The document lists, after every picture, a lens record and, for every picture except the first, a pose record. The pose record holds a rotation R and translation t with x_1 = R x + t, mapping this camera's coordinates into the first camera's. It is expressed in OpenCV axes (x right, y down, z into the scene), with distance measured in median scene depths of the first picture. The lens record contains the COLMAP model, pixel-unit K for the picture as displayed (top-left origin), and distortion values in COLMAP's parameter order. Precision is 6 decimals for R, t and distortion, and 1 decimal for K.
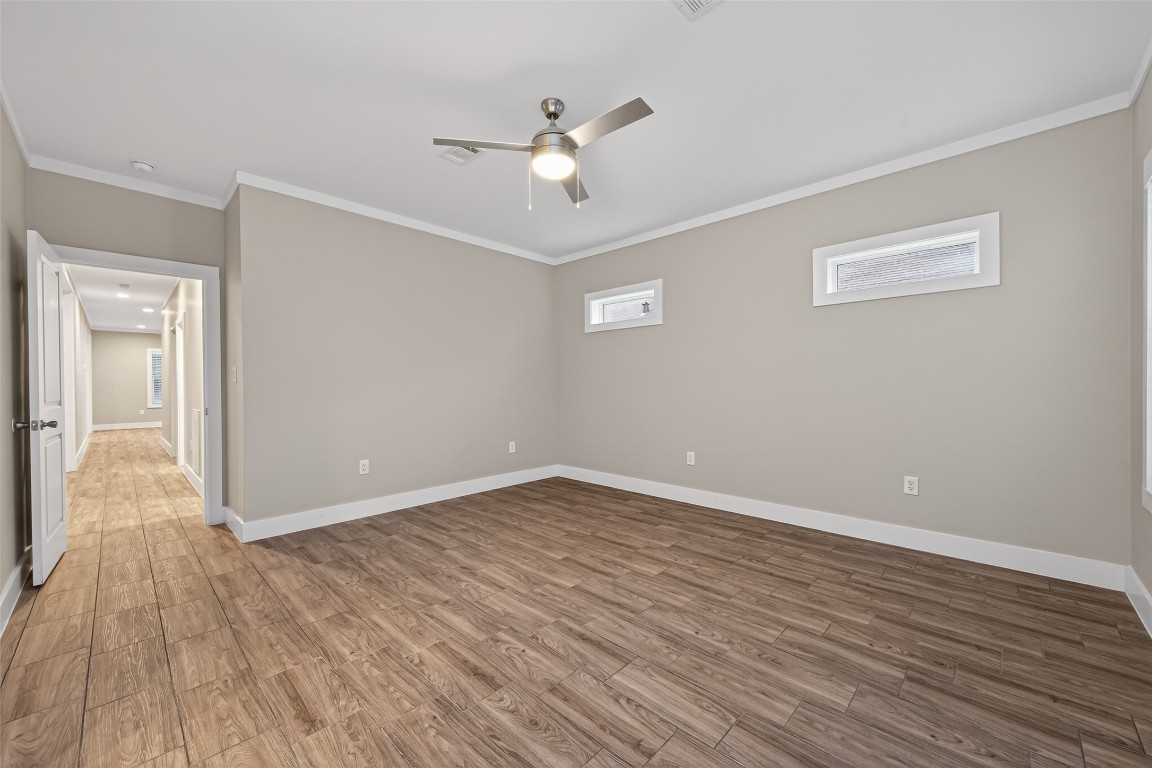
lens RADIAL K [[445.6, 0, 580.6], [0, 445.6, 385.5], [0, 0, 1]] dist [0.010800, -0.001625]
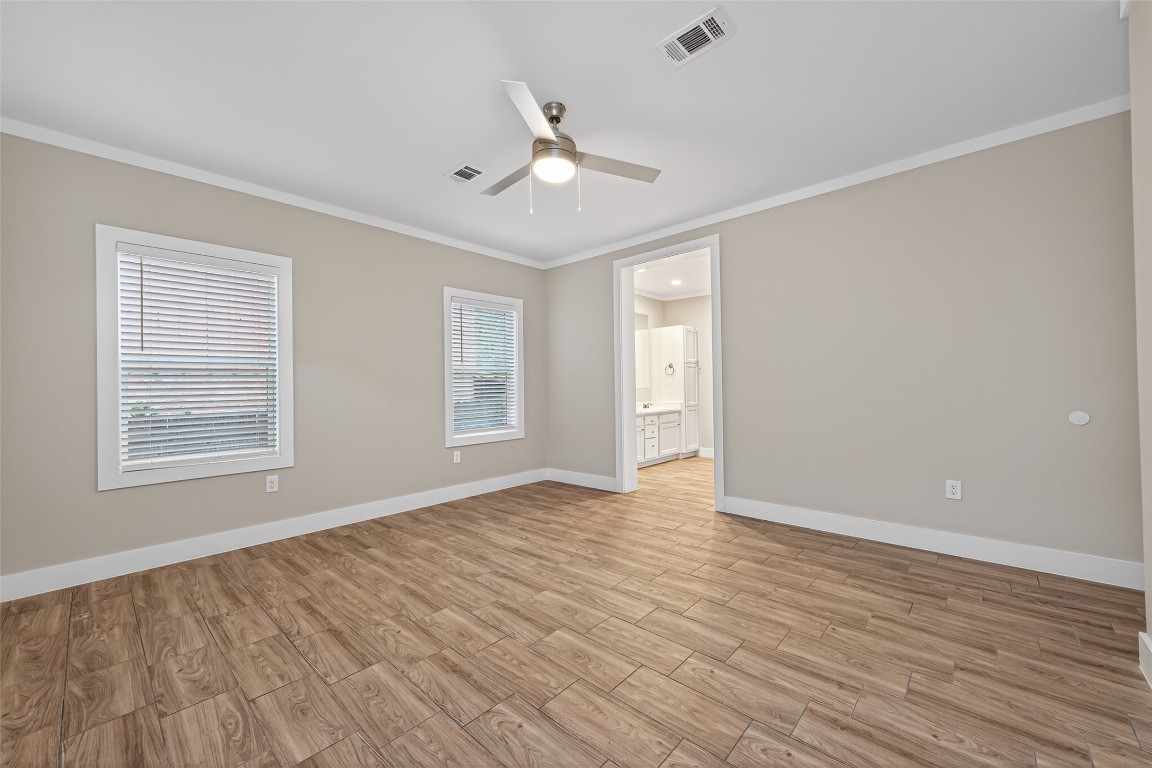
lens RADIAL K [[445.6, 0, 579.9], [0, 445.6, 386.4], [0, 0, 1]] dist [0.010800, -0.001625]
pose [[-0.999485, 0.018246, -0.026383, -0.081441], [0.018329, 0.999828, -0.002907, -0.002784], [0.026326, -0.003389, -0.999648, 2.020750]]
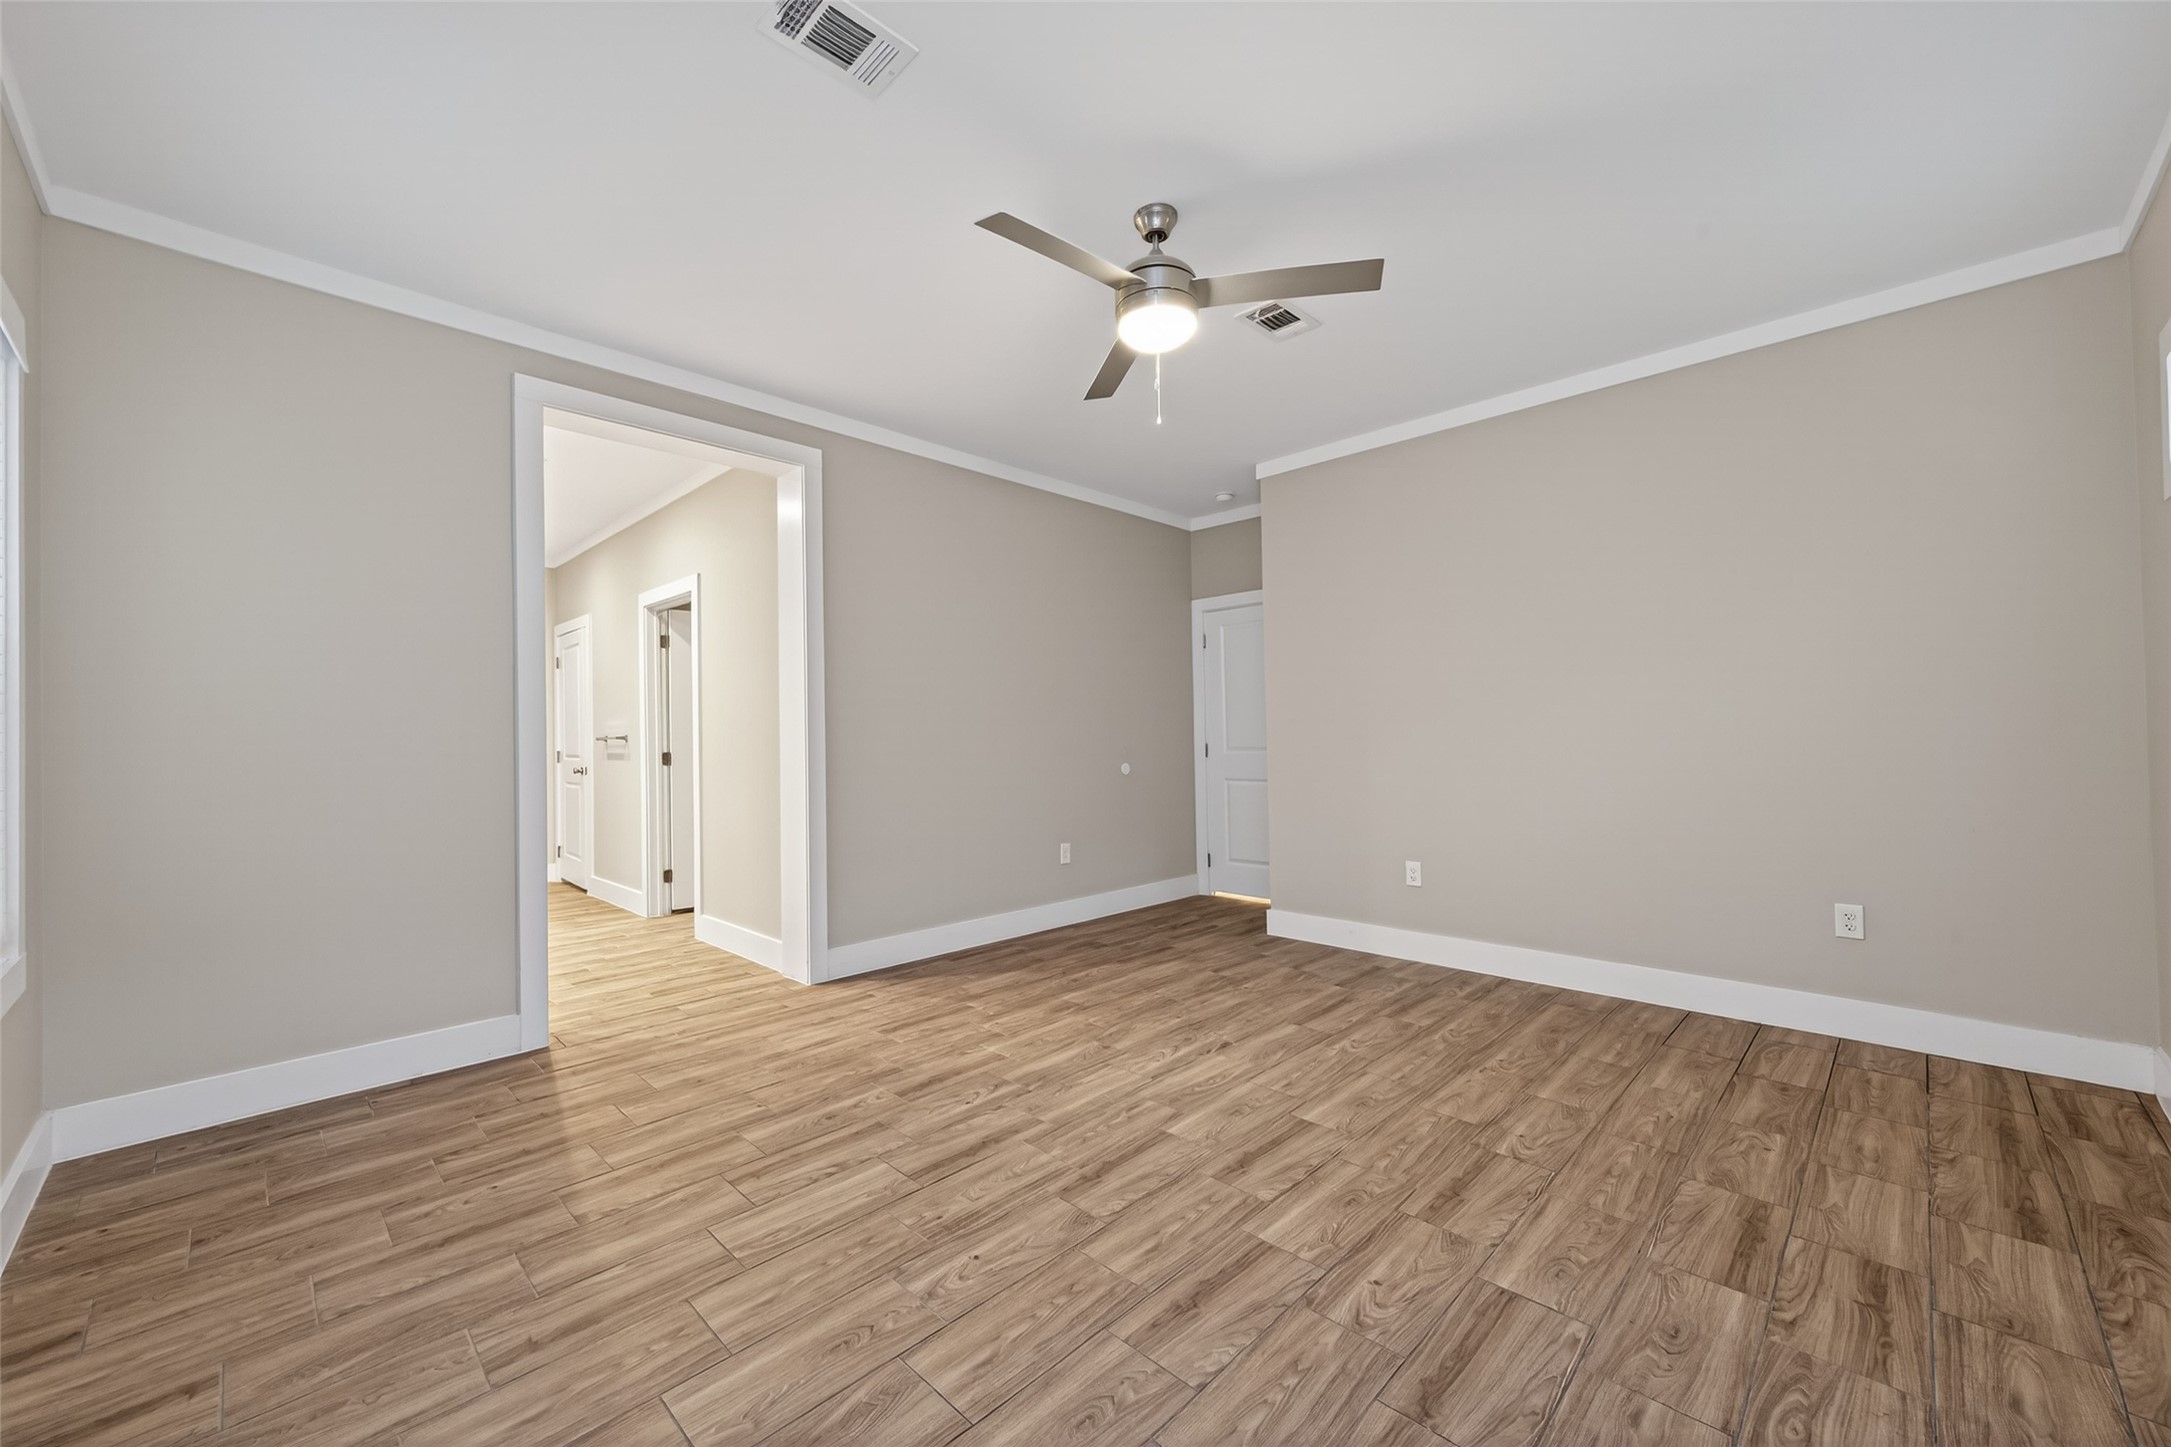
lens RADIAL K [[839.8, 0, 1087.1], [0, 839.8, 725.7], [0, 0, 1]] dist [0.010800, -0.001625]
pose [[-0.014806, -0.009548, -0.999845, 0.959056], [0.011536, 0.999886, -0.009719, -0.005856], [0.999824, -0.011678, -0.014694, 0.936000]]
